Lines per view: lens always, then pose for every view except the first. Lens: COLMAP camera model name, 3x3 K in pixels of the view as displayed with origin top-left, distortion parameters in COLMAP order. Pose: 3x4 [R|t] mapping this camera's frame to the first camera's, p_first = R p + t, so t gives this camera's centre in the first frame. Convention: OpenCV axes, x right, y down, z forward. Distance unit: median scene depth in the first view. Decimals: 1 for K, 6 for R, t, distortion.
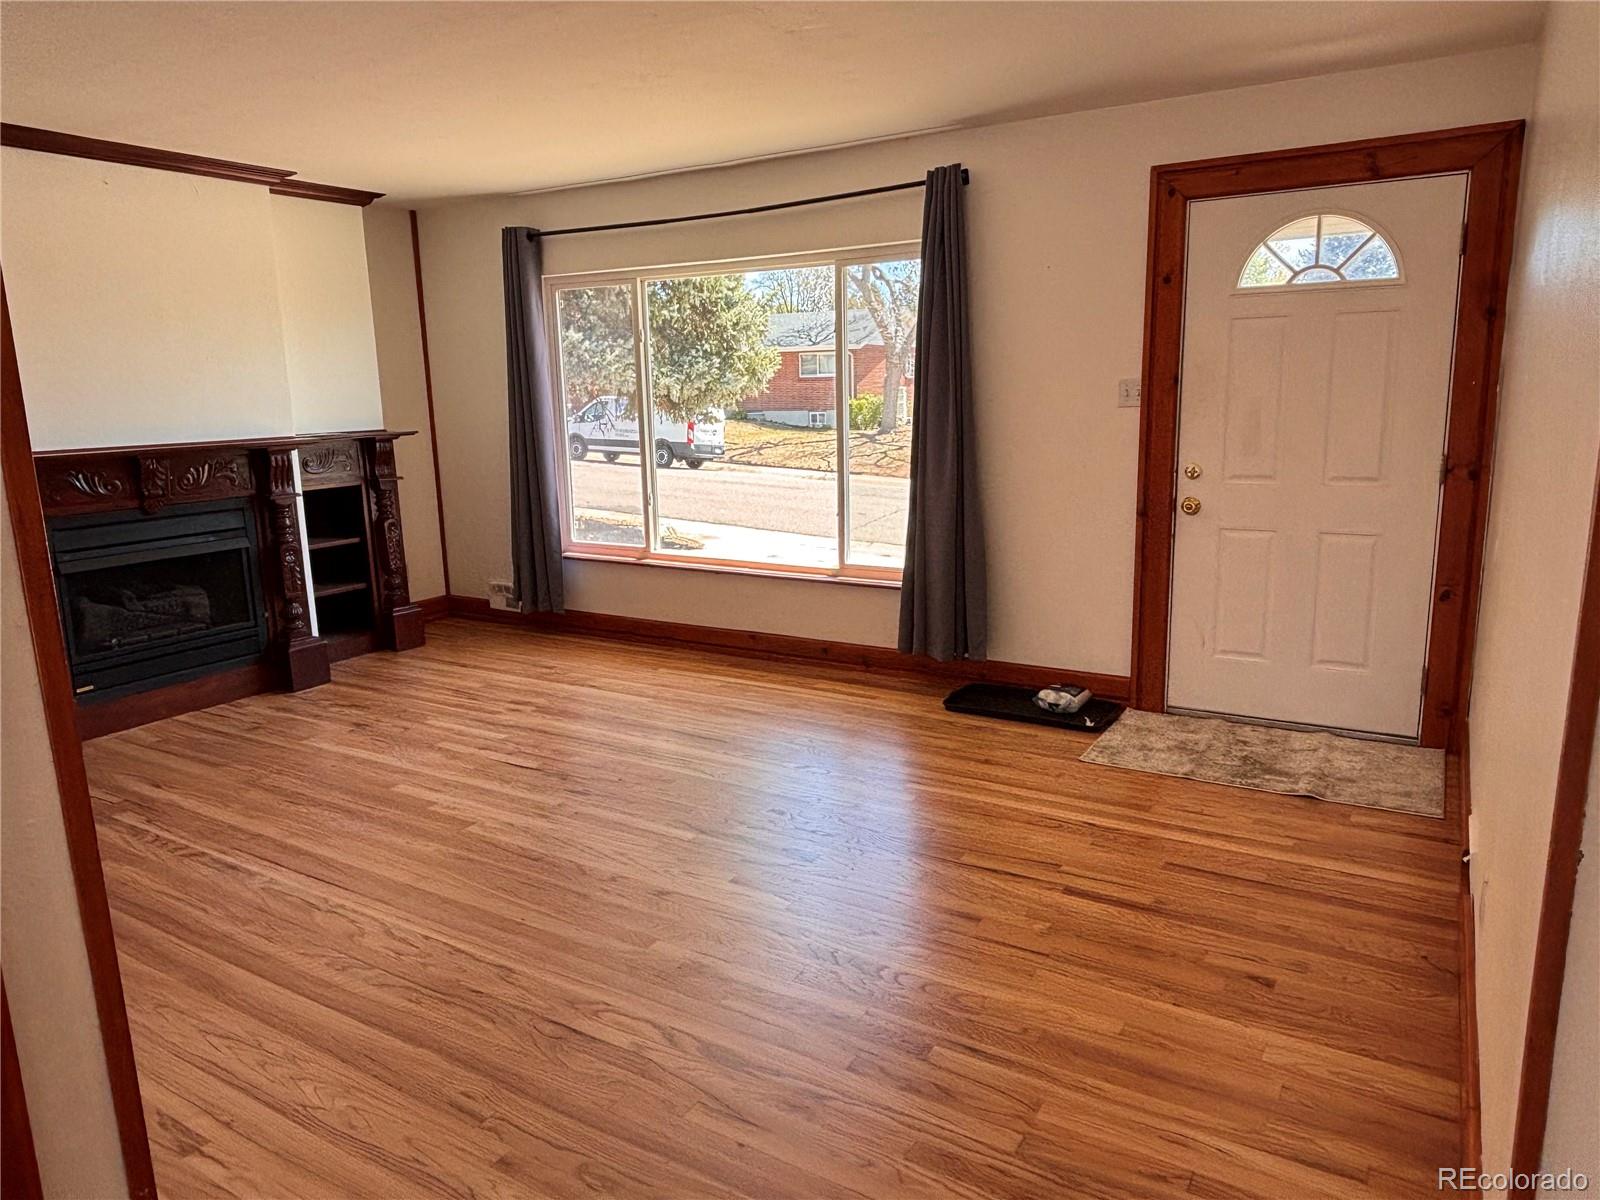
lens RADIAL K [[1057.6, 0, 799.2], [0, 1057.6, 596.6], [0, 0, 1]] dist [0.030249, -0.048812]
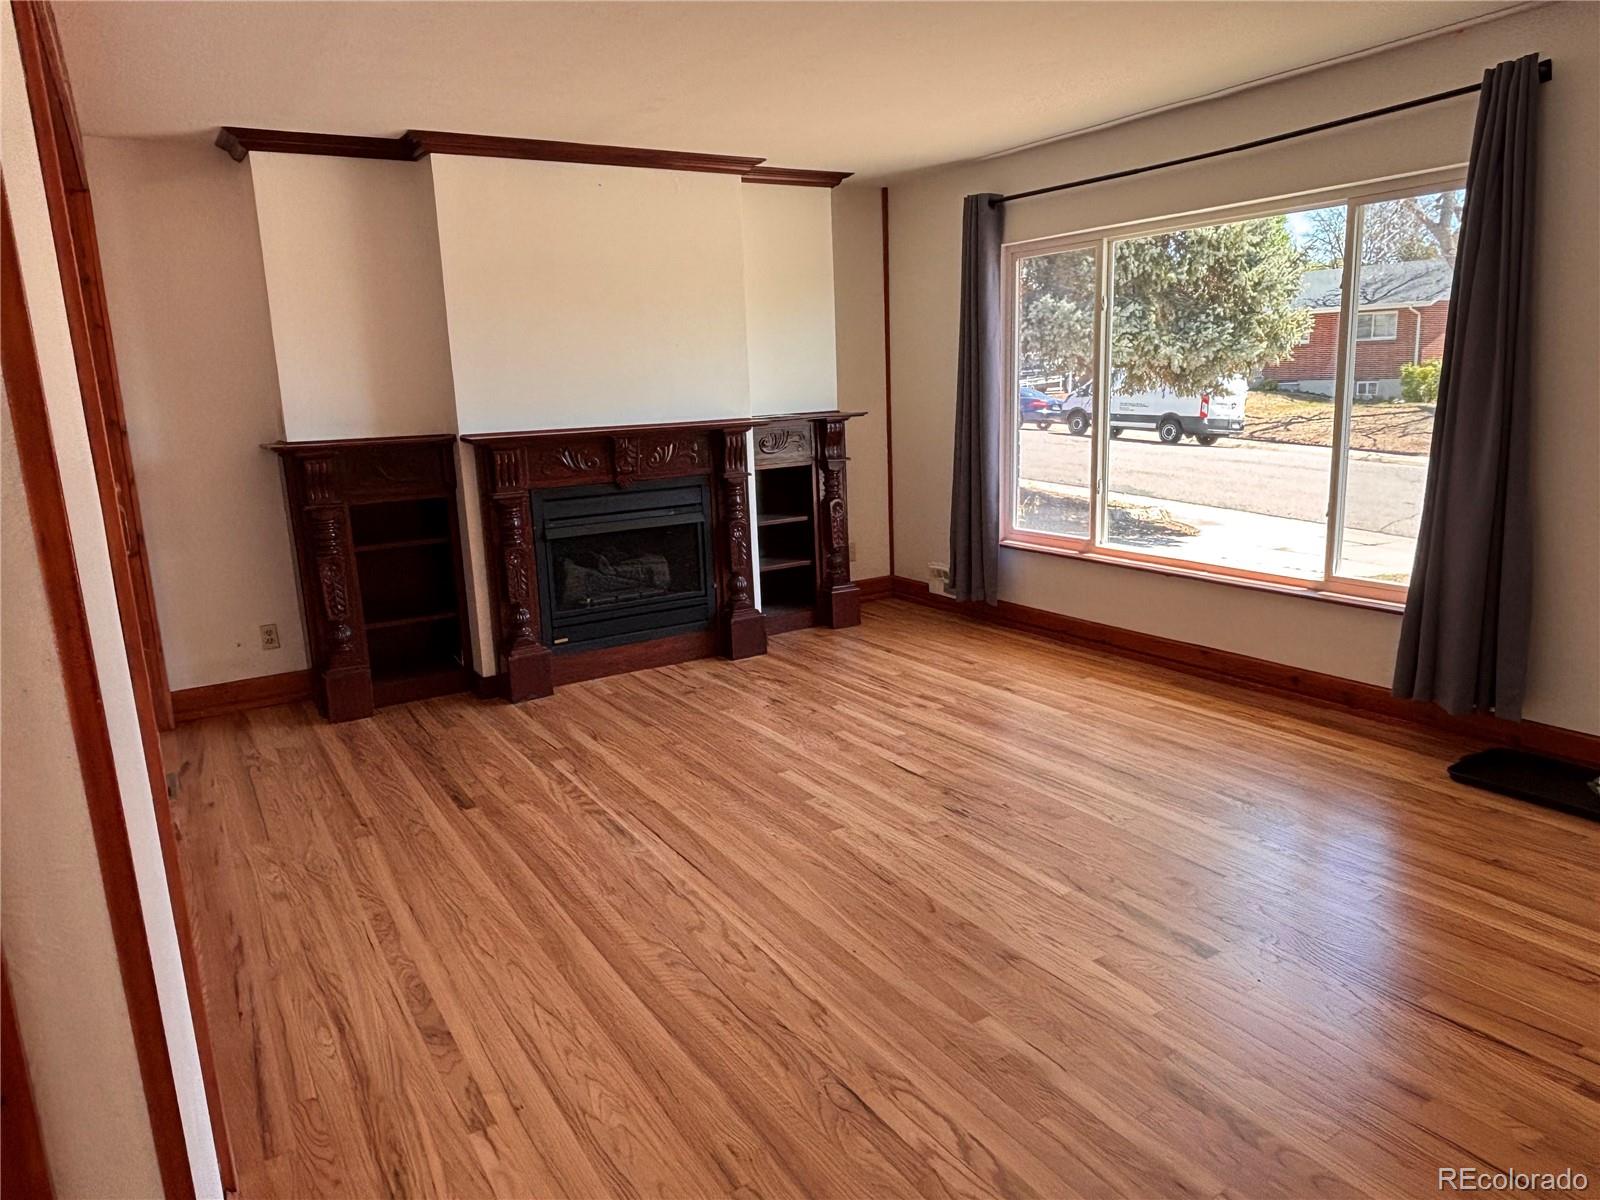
lens RADIAL K [[1057.6, 0, 784.9], [0, 1057.6, 600.4], [0, 0, 1]] dist [0.030249, -0.048812]
pose [[0.886946, 0.082282, -0.454486, 0.043174], [-0.069311, 0.996572, 0.045162, -0.019959], [0.456644, -0.008556, 0.889608, 0.084434]]
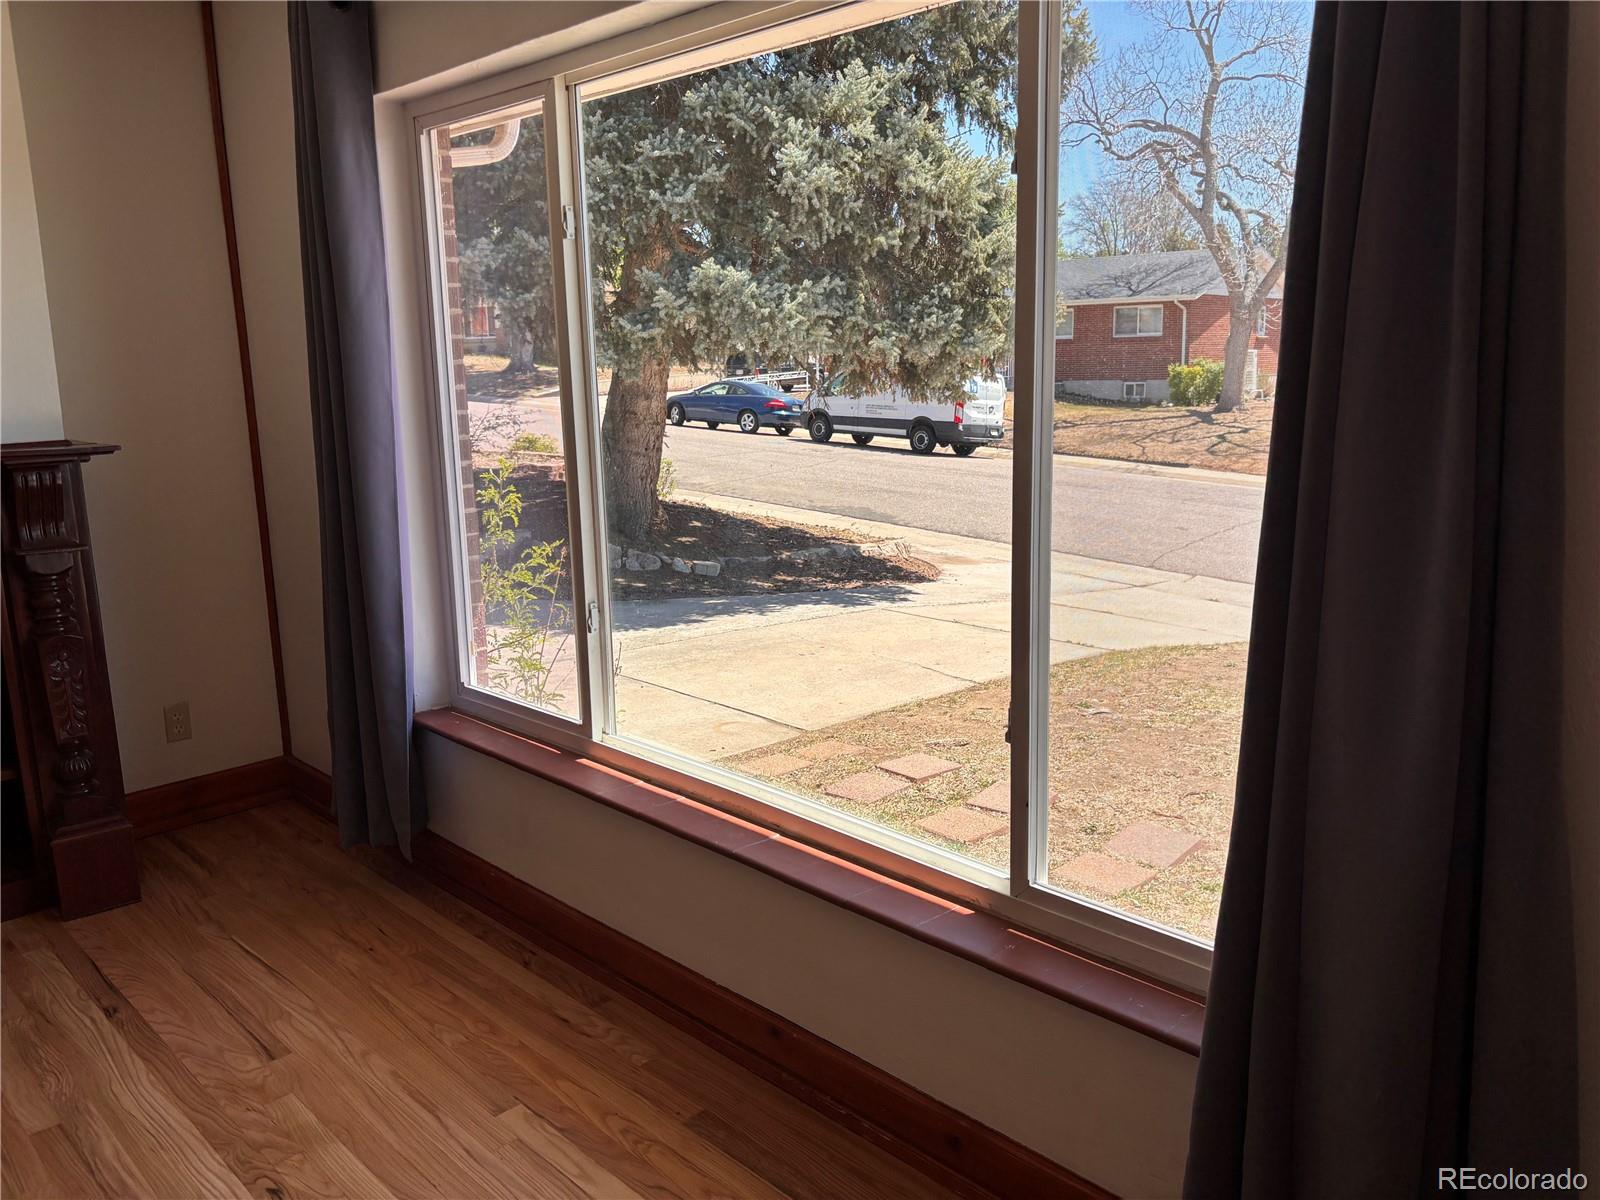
lens RADIAL K [[1221.0, 0, 801.1], [0, 1221.0, 591.5], [0, 0, 1]] dist [0.050204, -0.058055]
pose [[0.968797, 0.044978, -0.243740, 0.063092], [-0.045338, 0.998963, 0.004133, -0.119418], [0.243673, 0.007047, 0.969832, 0.610383]]
